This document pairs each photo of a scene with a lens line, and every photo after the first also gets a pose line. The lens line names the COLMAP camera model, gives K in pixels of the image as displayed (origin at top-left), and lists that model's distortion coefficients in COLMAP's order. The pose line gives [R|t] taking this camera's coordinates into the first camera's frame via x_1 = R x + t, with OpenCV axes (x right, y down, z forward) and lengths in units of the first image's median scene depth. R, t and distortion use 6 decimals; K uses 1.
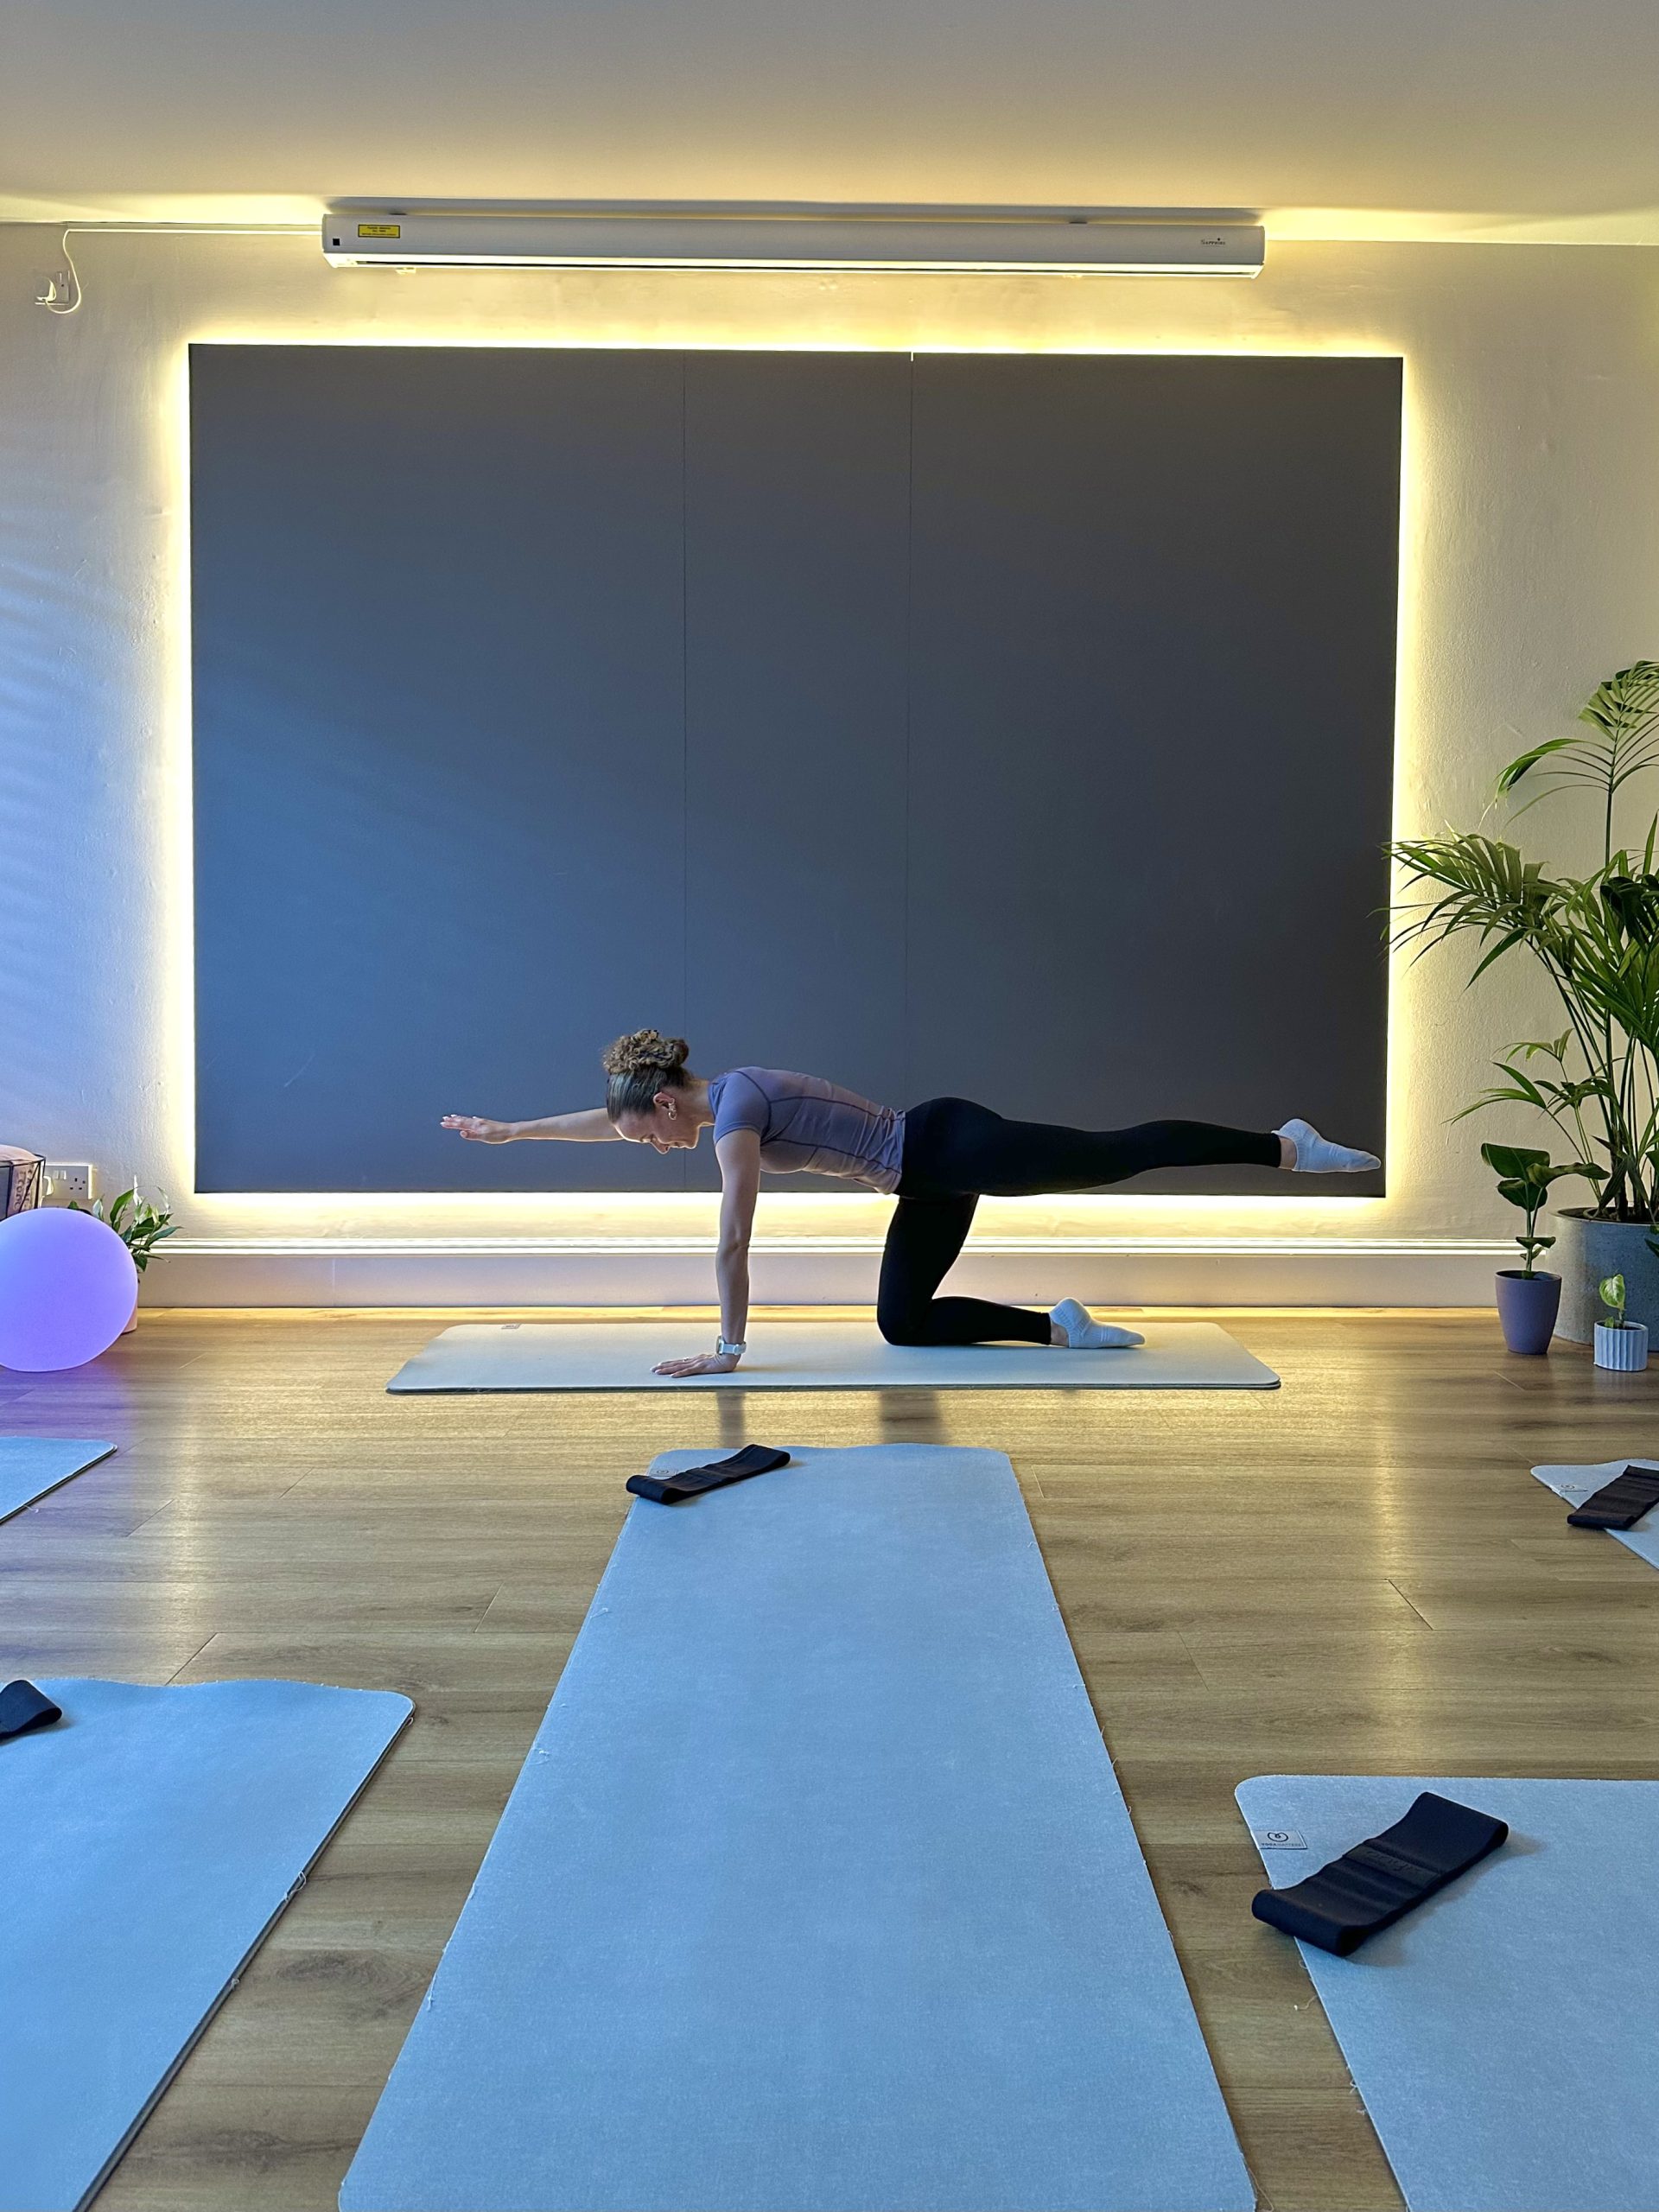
lens RADIAL K [[1679.5, 0, 839.3], [0, 1679.5, 1039.6], [0, 0, 1]] dist [-0.005824, -0.009082]
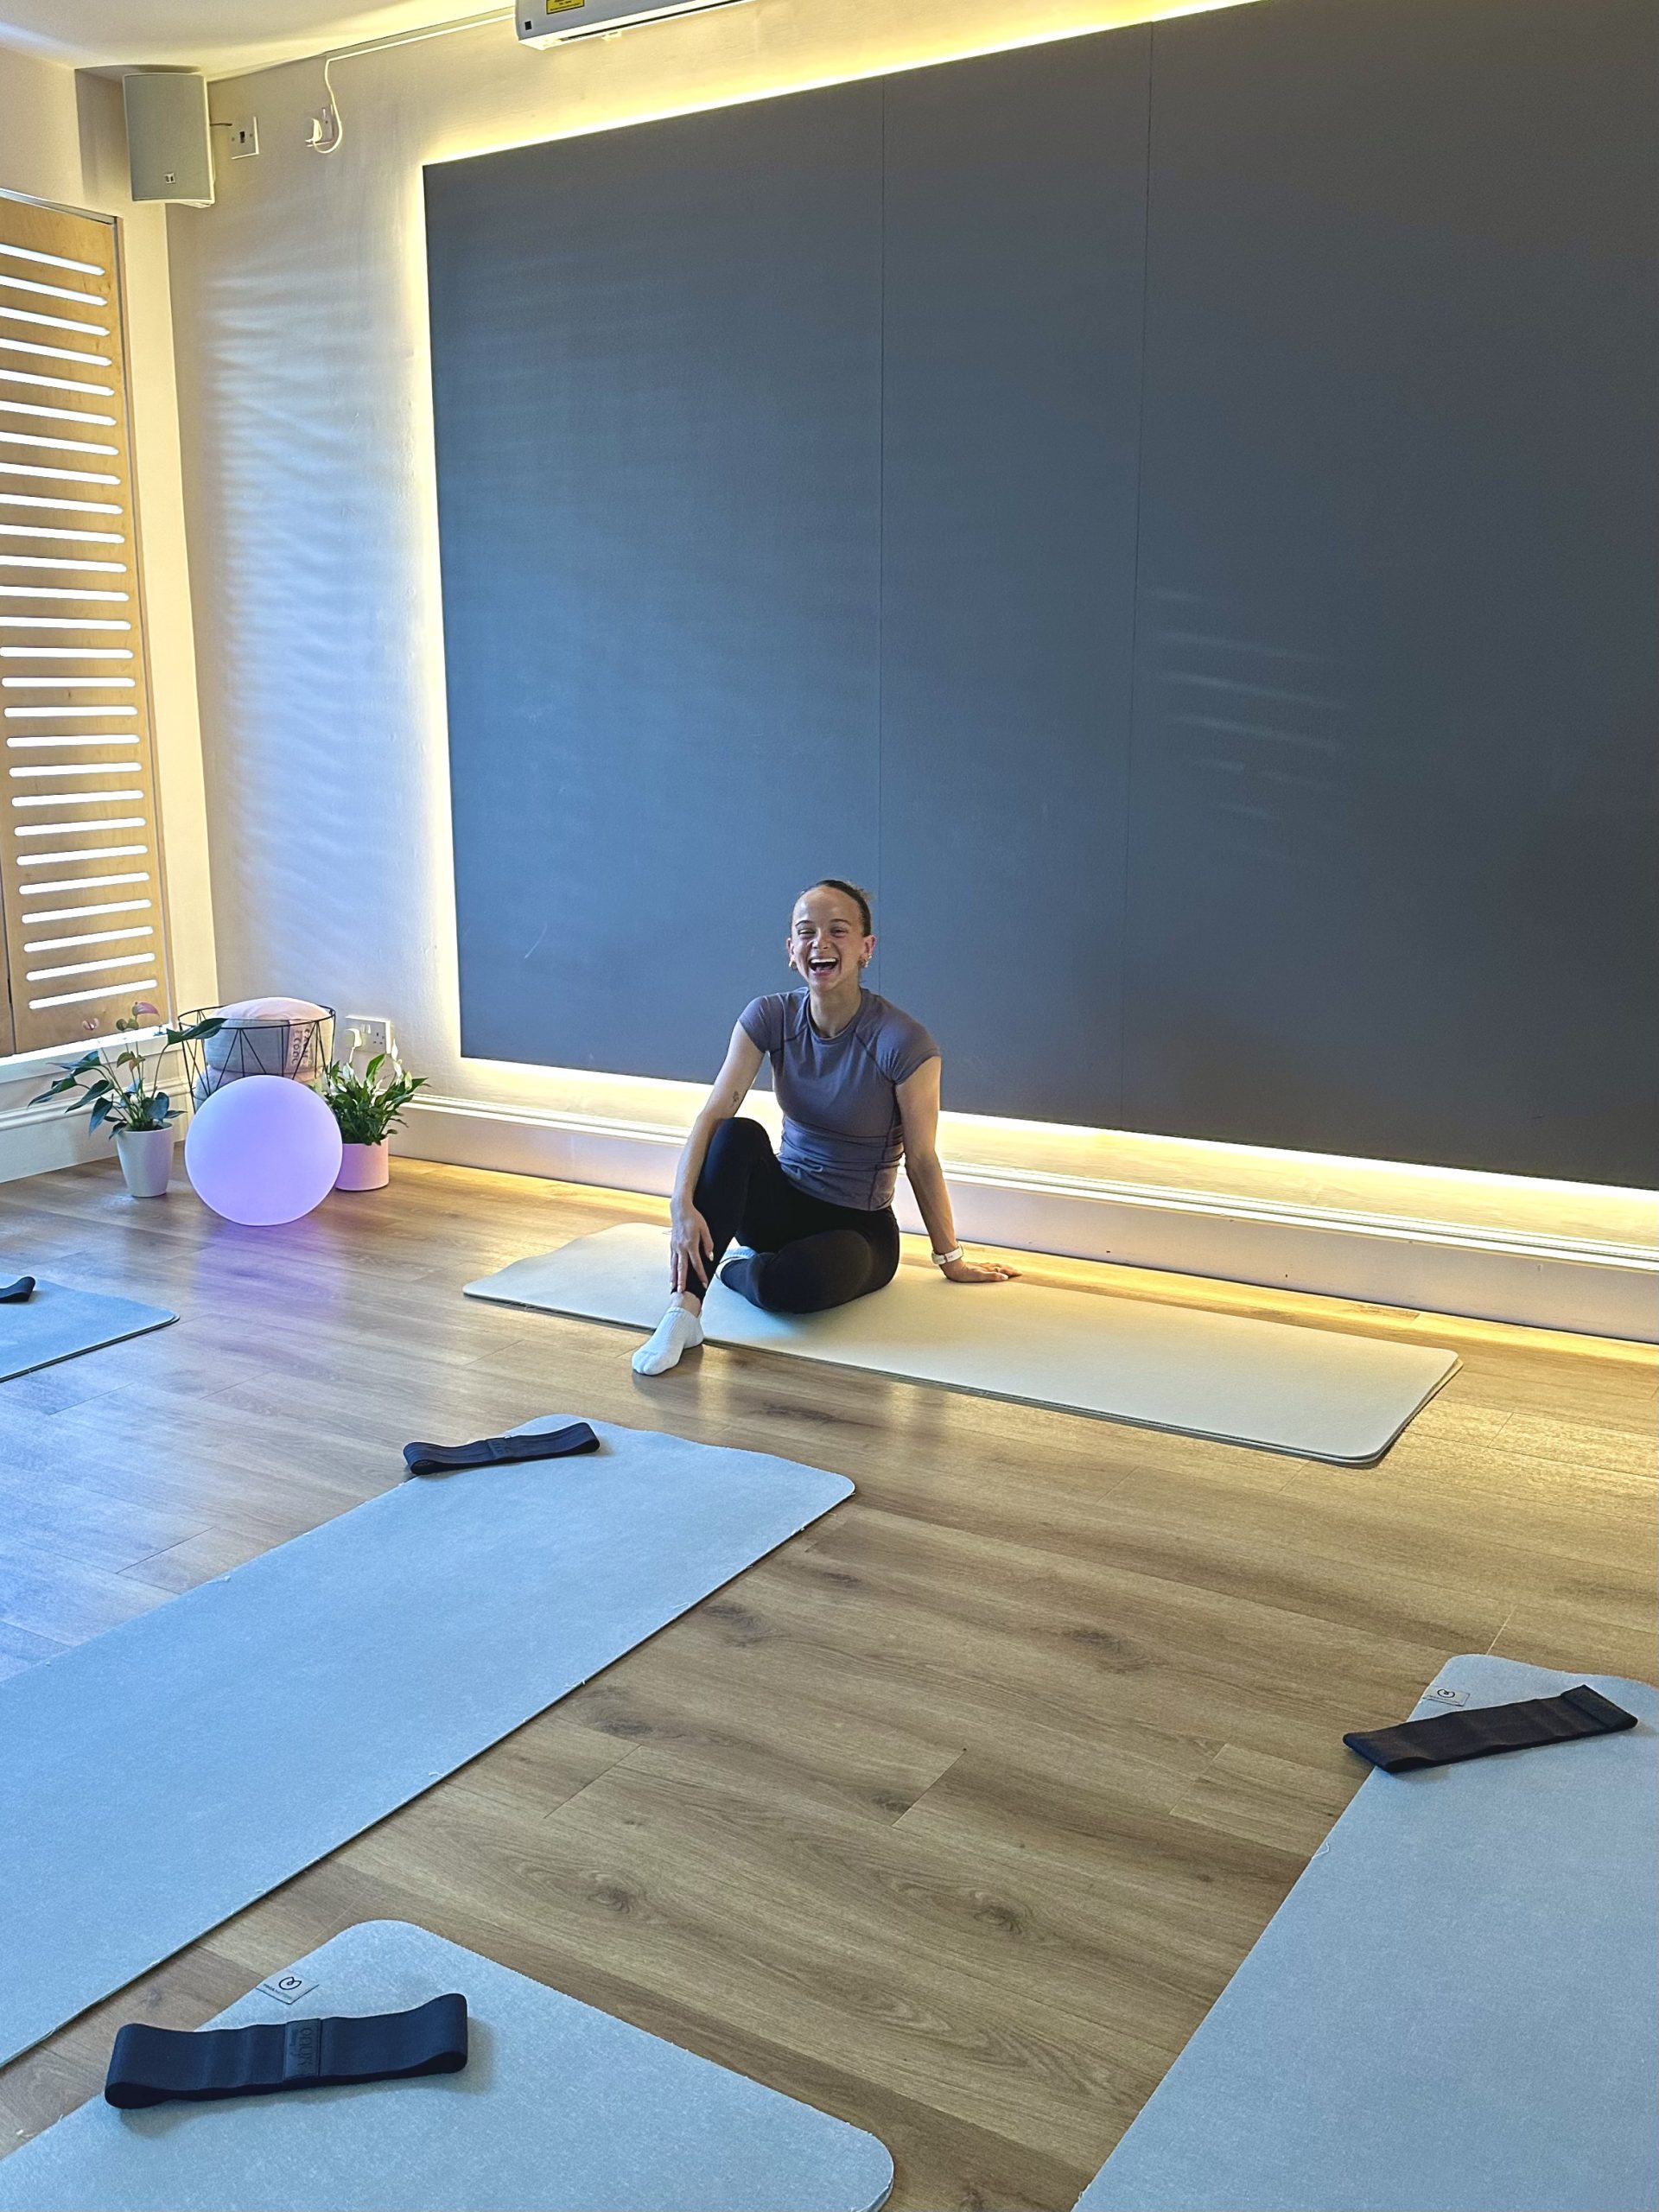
lens RADIAL K [[1980.3, 0, 738.2], [0, 1980.3, 1091.8], [0, 0, 1]] dist [0.112095, -0.238380]
pose [[0.827177, 0.096774, -0.553545, 0.434423], [-0.003247, 0.985866, 0.167502, -0.092532], [0.561931, -0.136756, 0.815801, 0.108927]]
